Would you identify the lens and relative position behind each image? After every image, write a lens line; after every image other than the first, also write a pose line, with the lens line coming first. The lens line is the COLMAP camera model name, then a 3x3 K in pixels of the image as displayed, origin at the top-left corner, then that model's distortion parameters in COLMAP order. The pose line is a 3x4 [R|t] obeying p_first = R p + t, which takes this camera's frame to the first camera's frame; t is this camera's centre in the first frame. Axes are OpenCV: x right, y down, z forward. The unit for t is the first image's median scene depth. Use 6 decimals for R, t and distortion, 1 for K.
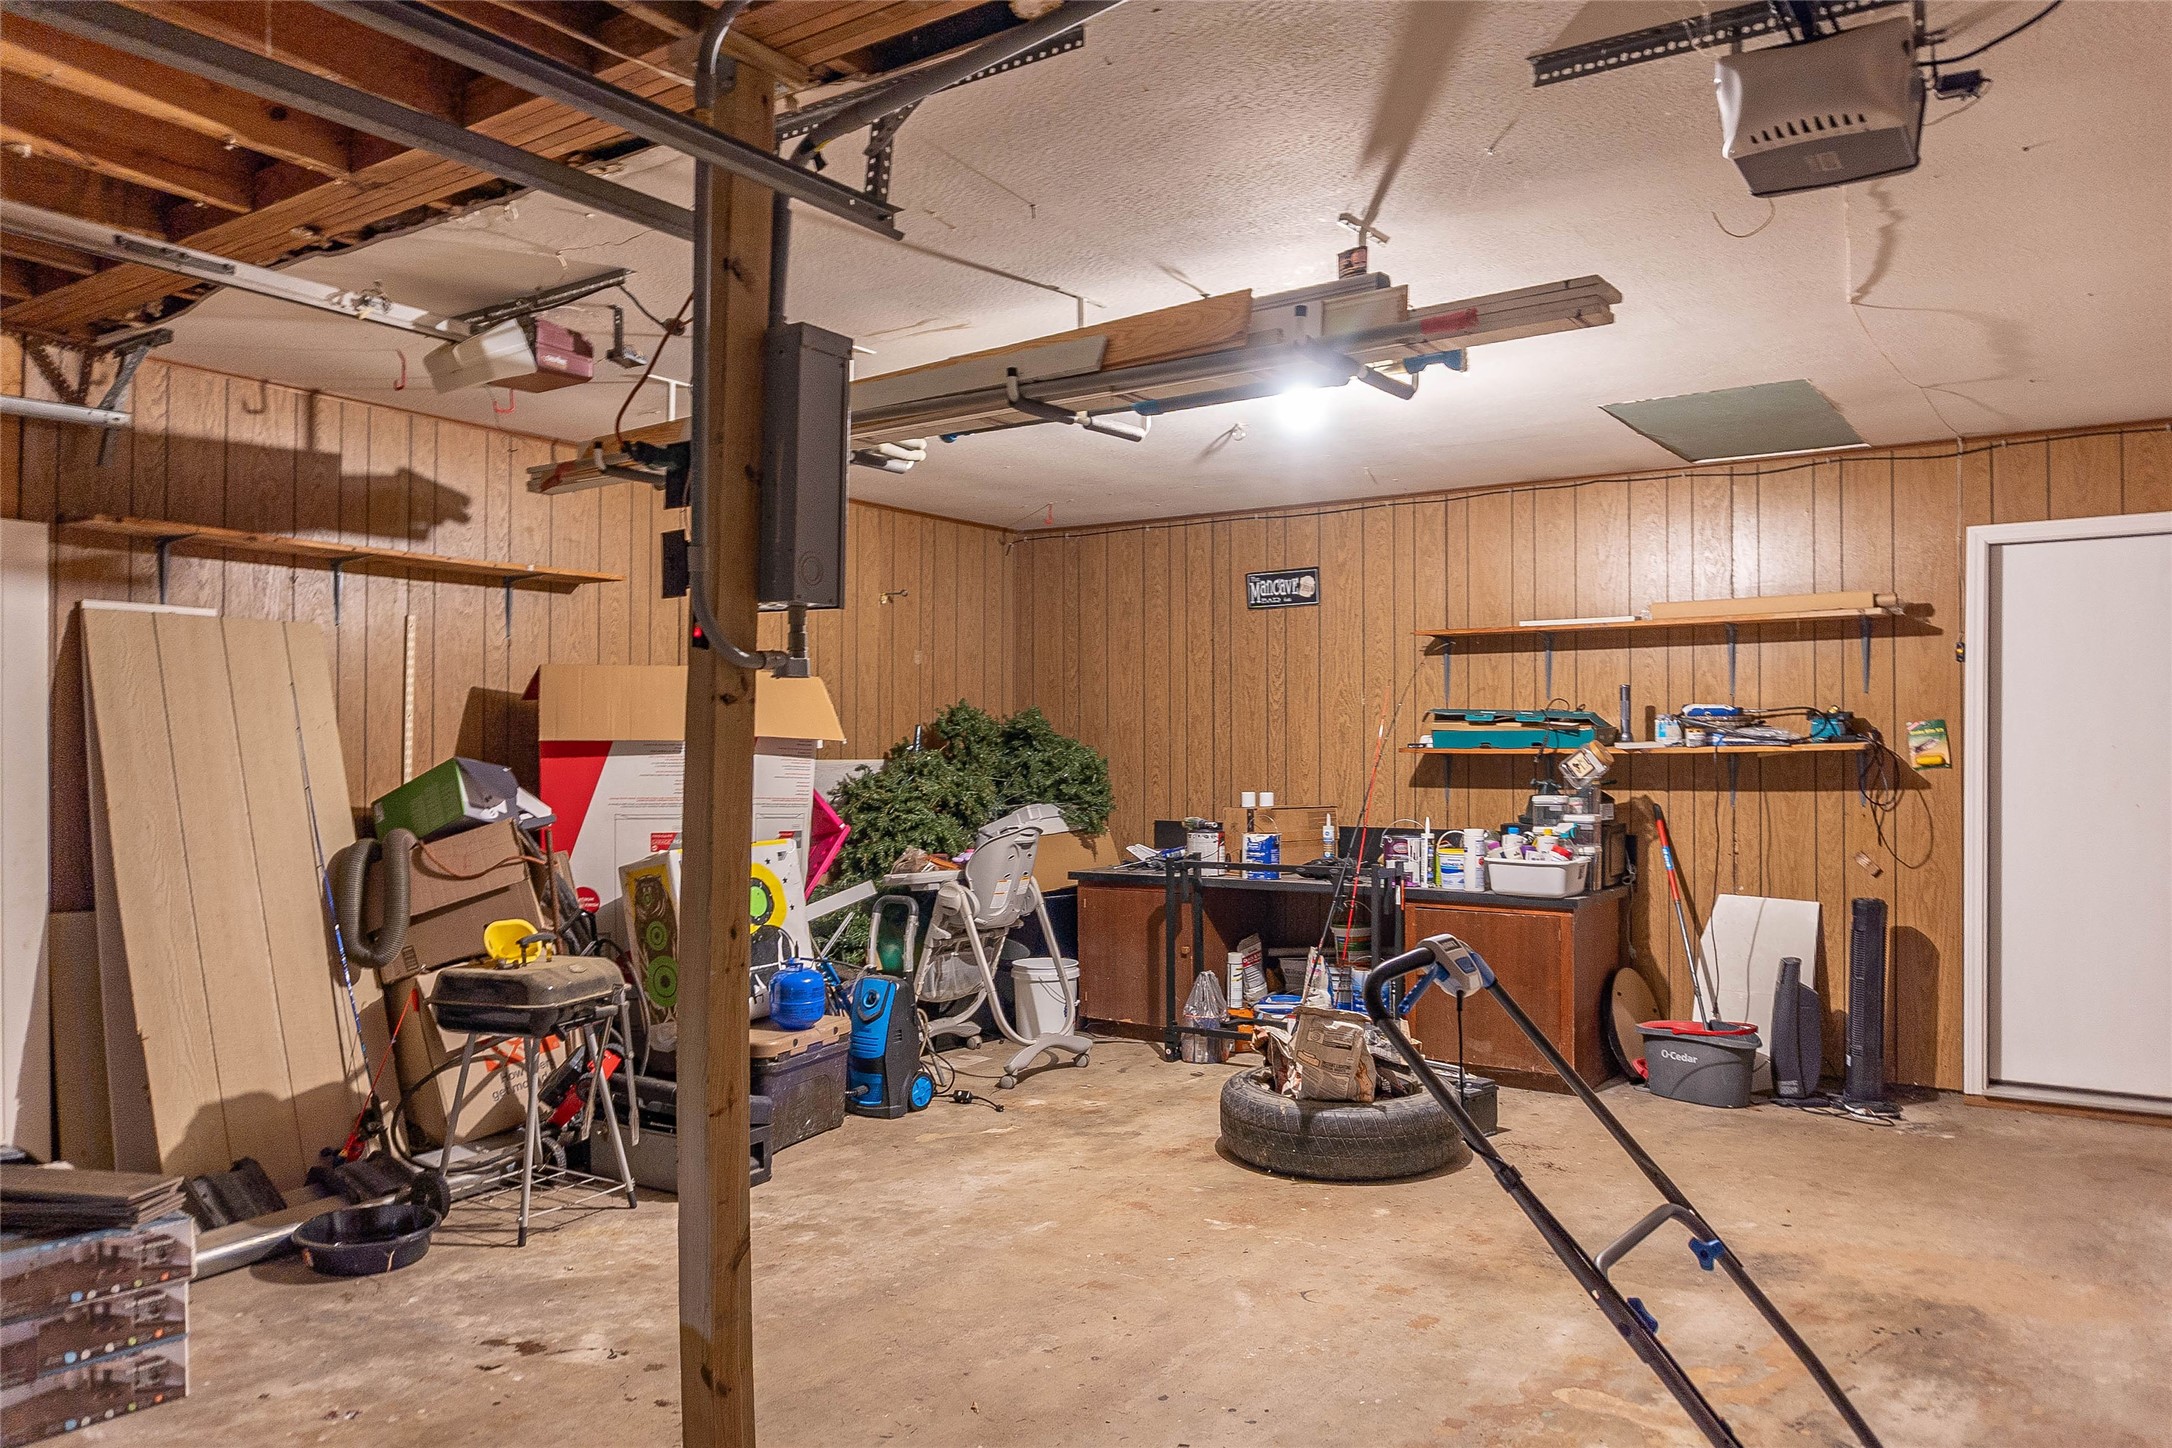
lens RADIAL K [[1561.8, 0, 1086.0], [0, 1561.8, 724.0], [0, 0, 1]] dist [-0.026073, 0.003003]
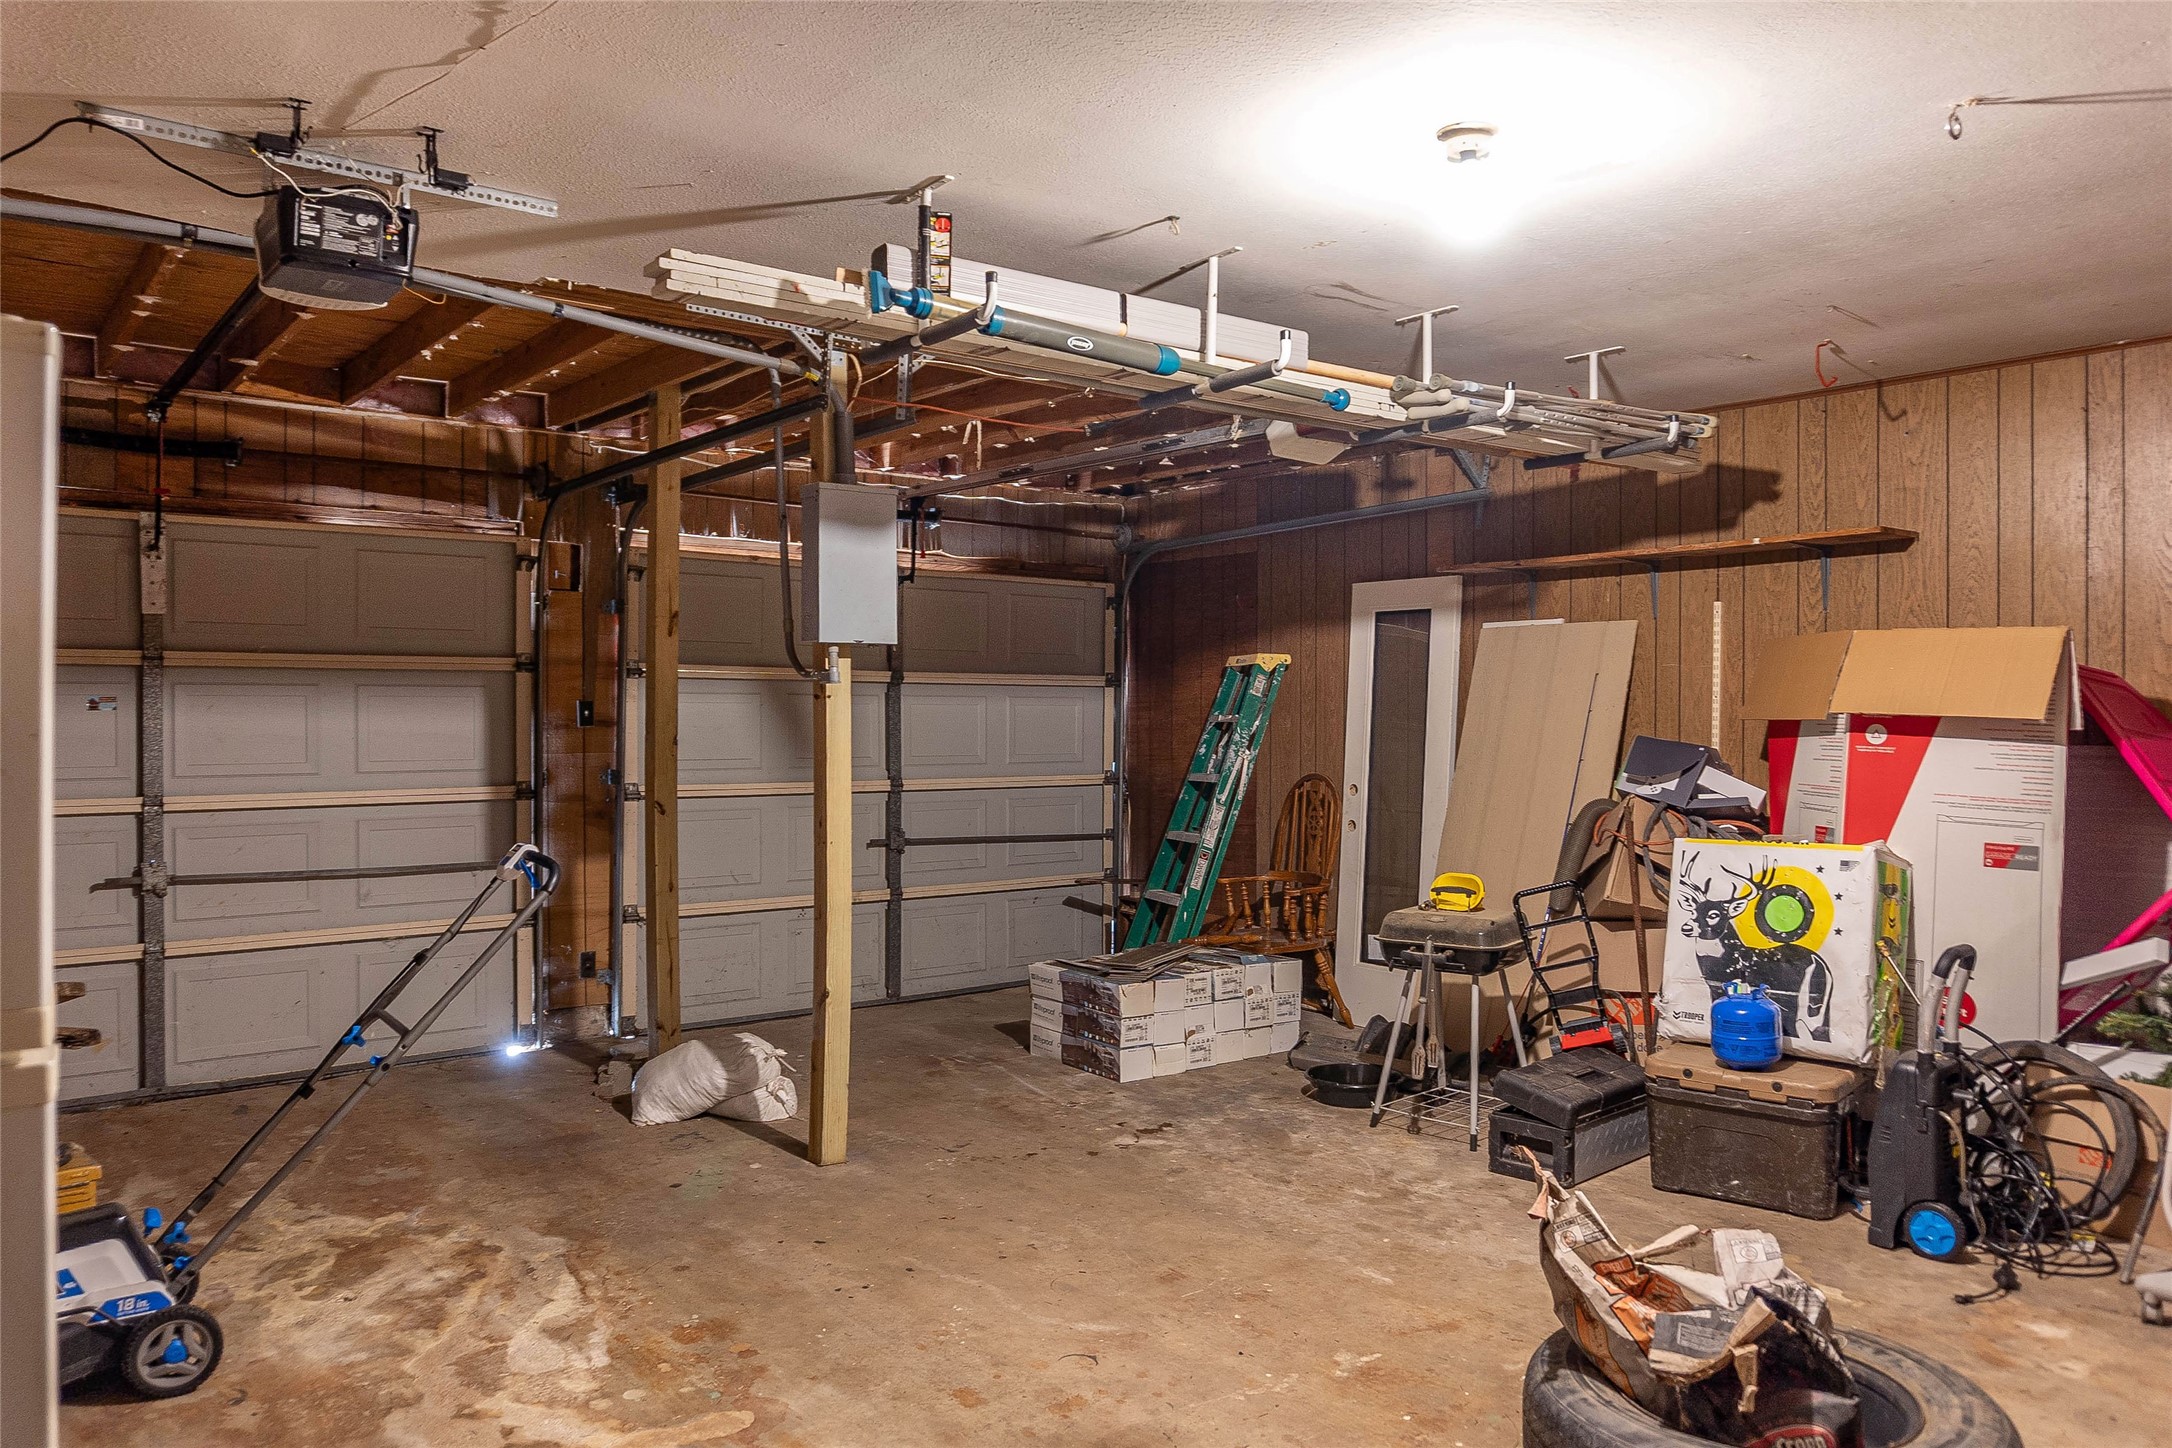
lens RADIAL K [[1561.8, 0, 1086.0], [0, 1561.8, 724.0], [0, 0, 1]] dist [-0.026073, 0.003003]
pose [[-0.321606, 0.001905, -0.946872, 0.903295], [0.013029, 0.999912, -0.002414, 0.012876], [0.946784, -0.013113, -0.321603, 1.200483]]
